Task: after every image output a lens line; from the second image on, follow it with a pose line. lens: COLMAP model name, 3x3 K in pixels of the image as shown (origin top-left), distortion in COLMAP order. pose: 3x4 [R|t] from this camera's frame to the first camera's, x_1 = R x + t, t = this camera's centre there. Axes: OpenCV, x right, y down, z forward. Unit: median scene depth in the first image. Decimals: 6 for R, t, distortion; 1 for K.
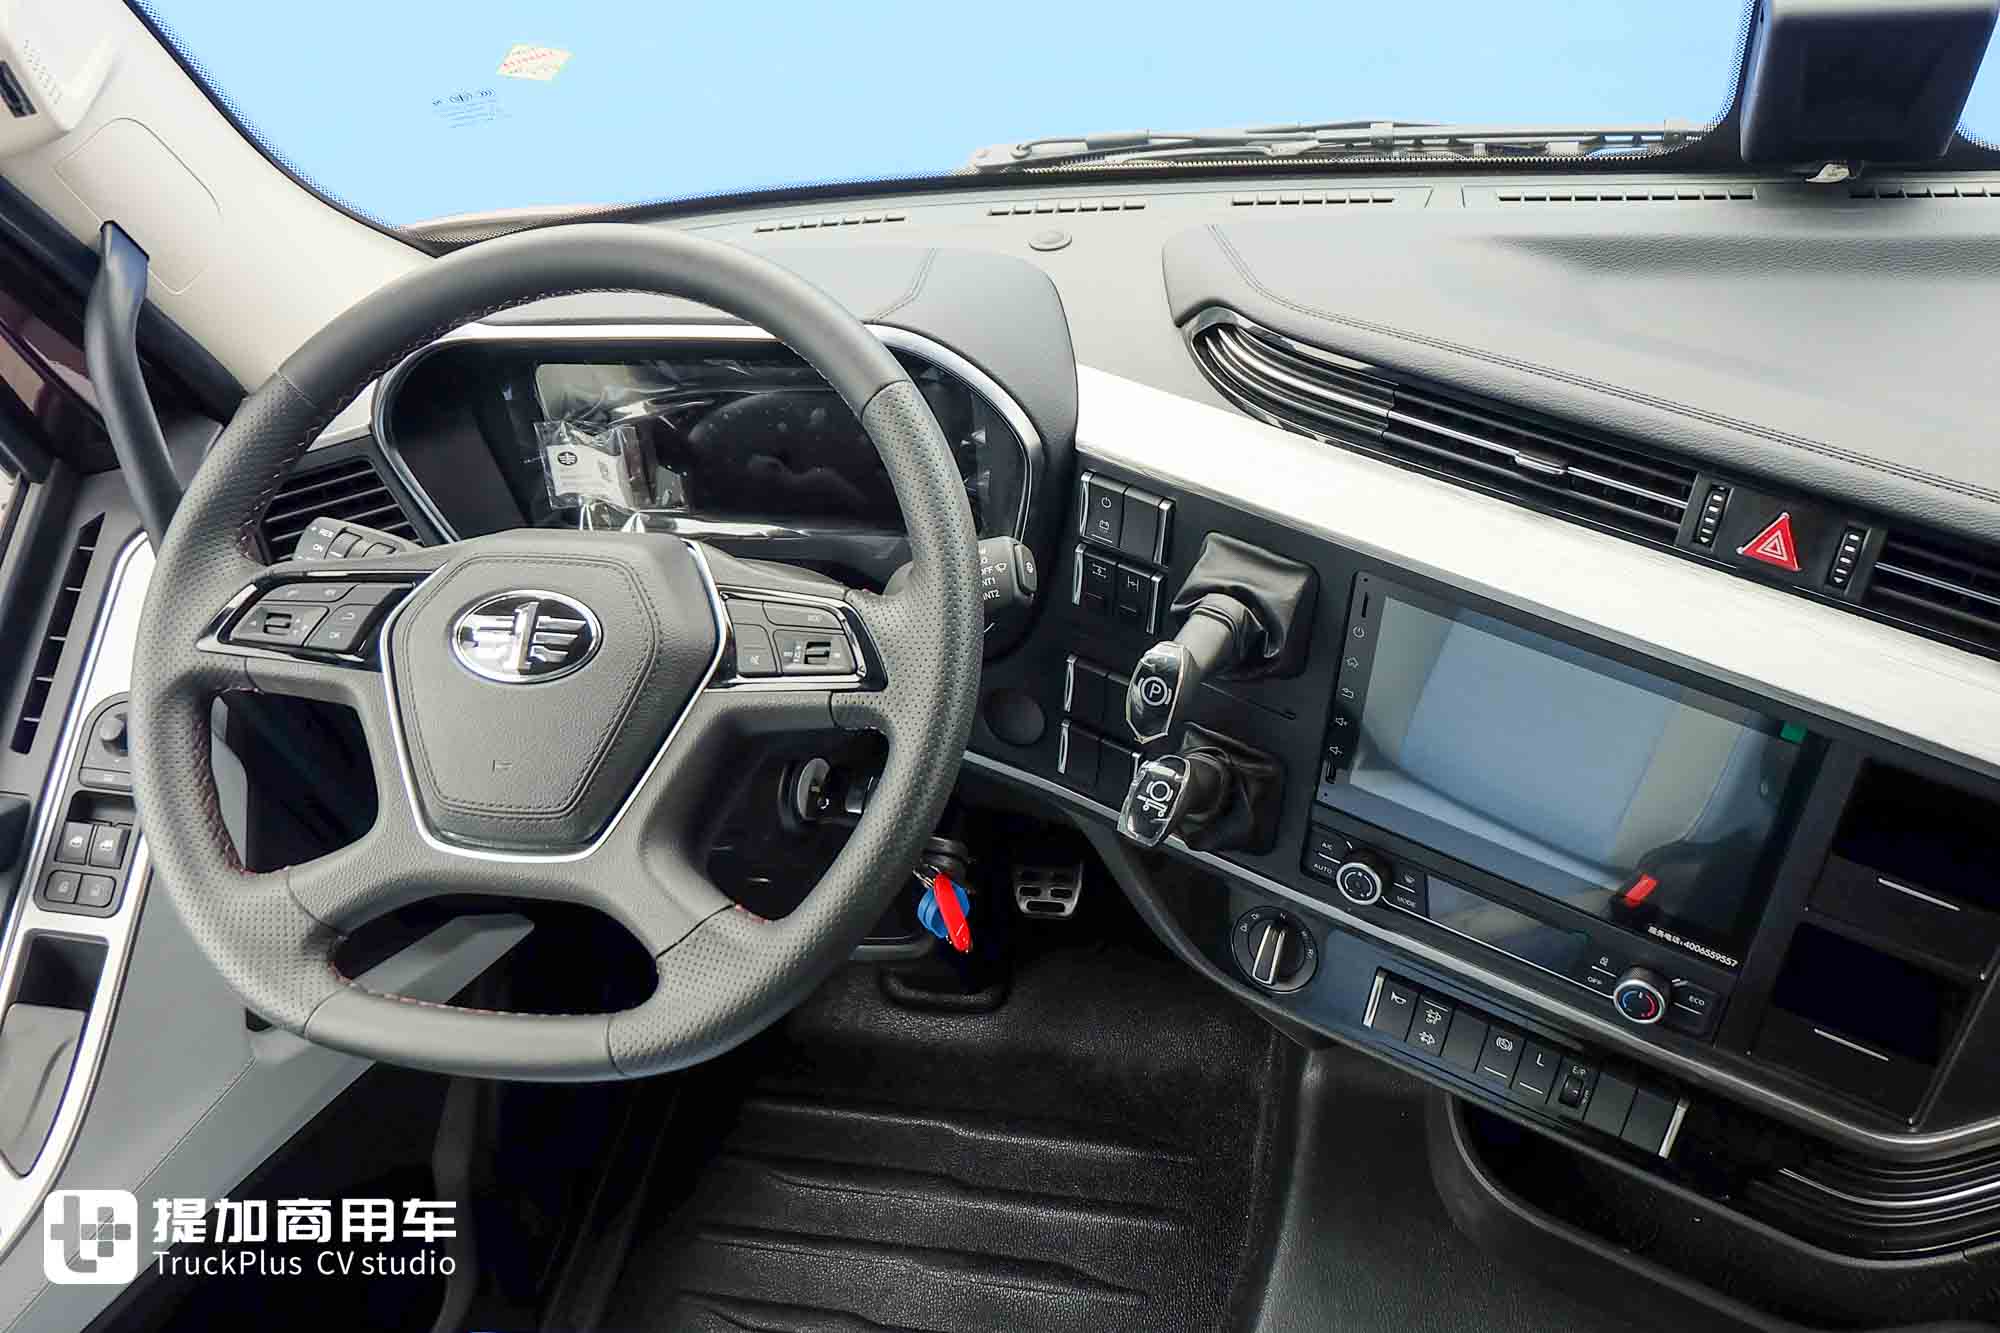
lens RADIAL K [[1414.2, 0, 1000.0], [0, 1414.2, 666.5], [0, 0, 1]] dist [0.041359, 0.002386]
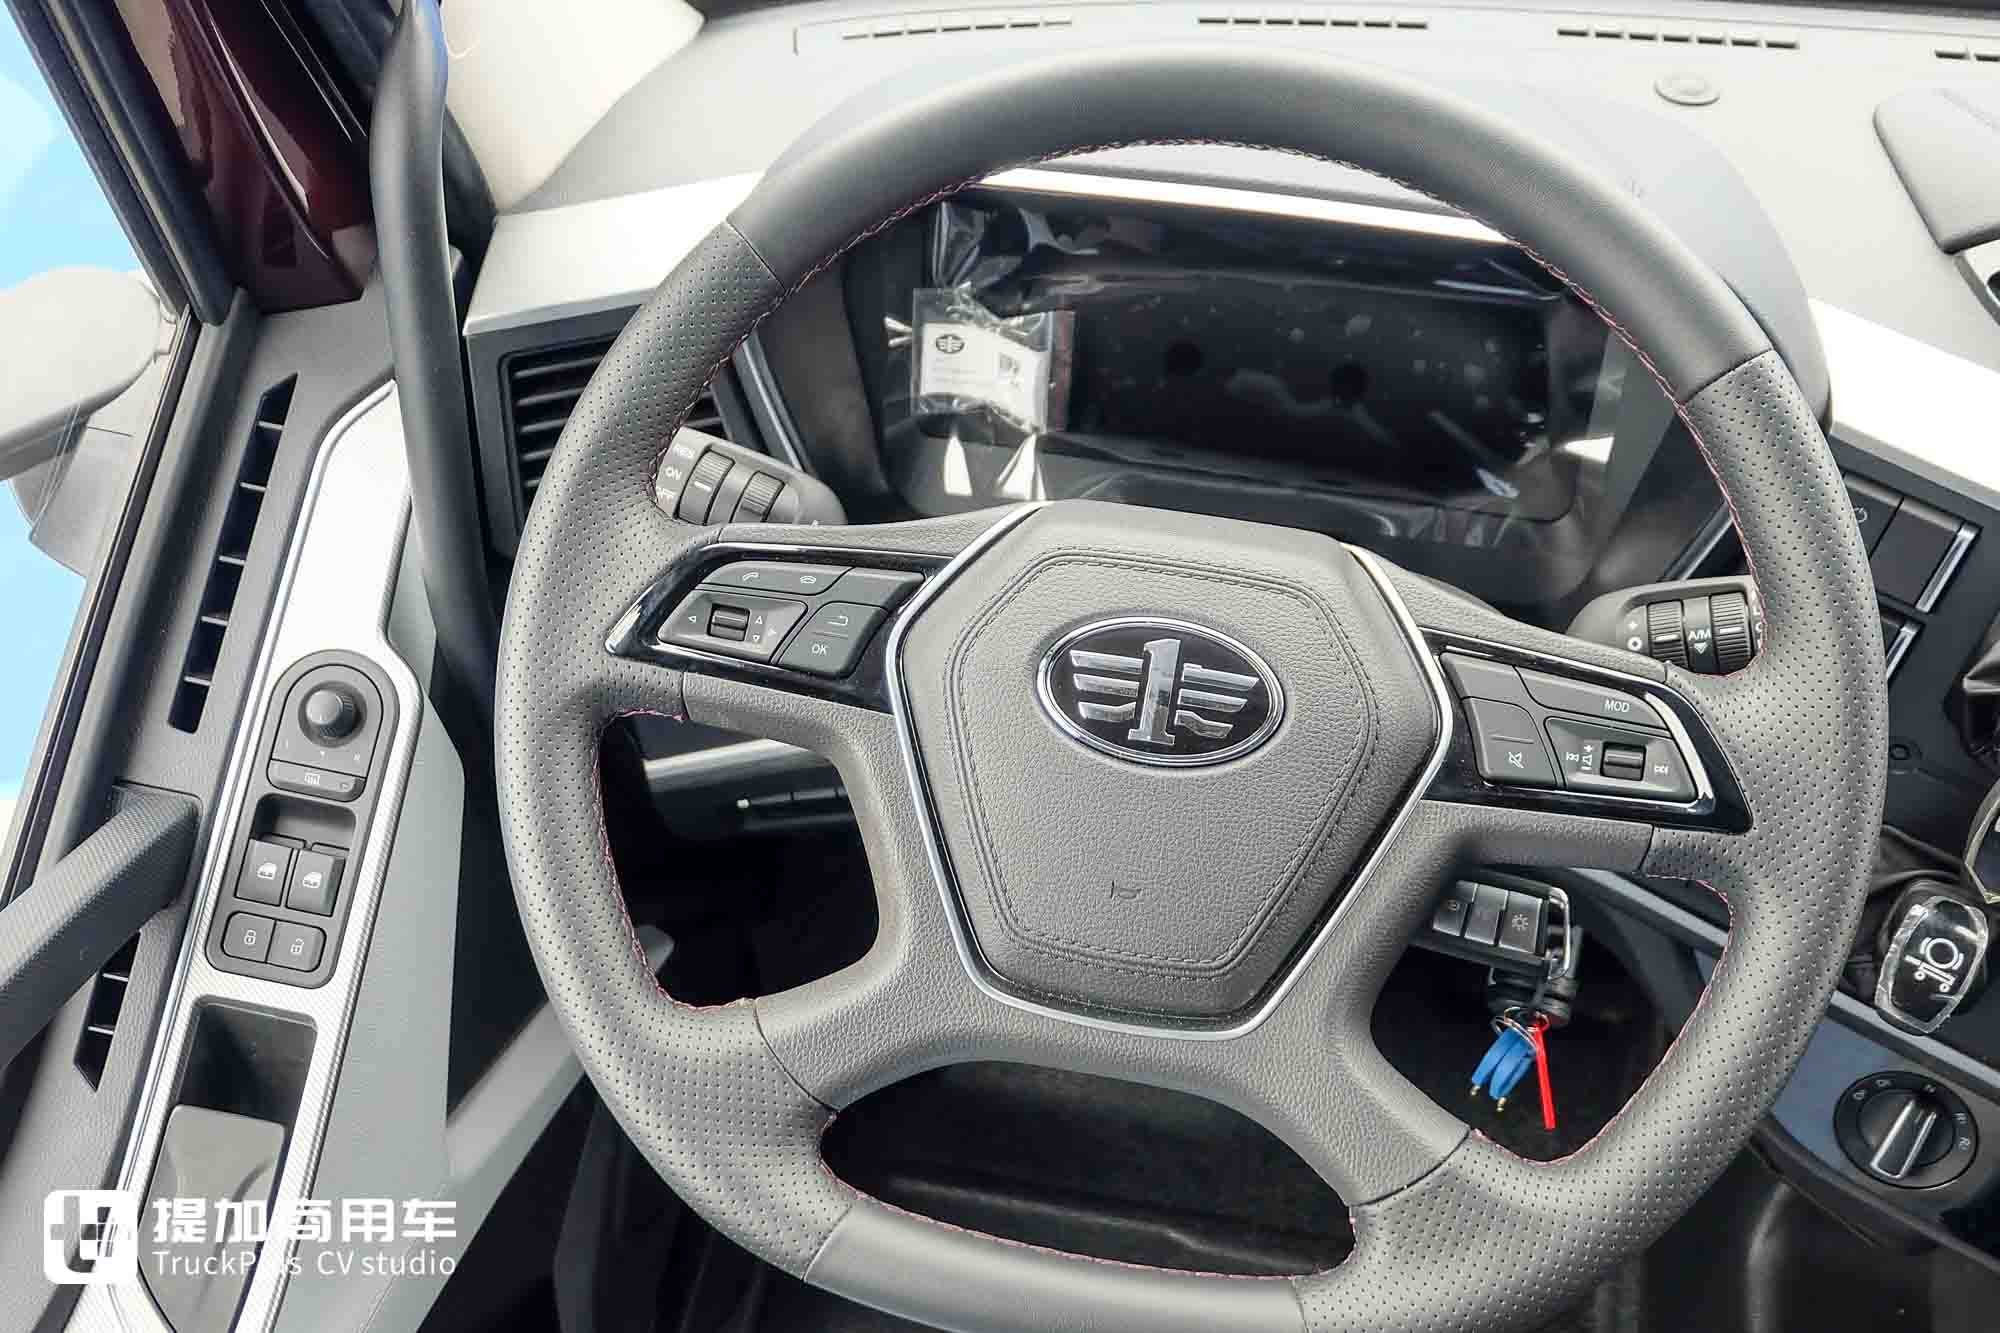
lens RADIAL K [[1735.2, 0, 1000.0], [0, 1735.2, 666.5], [0, 0, 1]] dist [0.016067, 0.005991]
pose [[0.993576, 0.080512, 0.079526, -0.426444], [-0.087434, 0.992295, 0.087785, -0.086557], [-0.071846, -0.094175, 0.992960, 0.198413]]
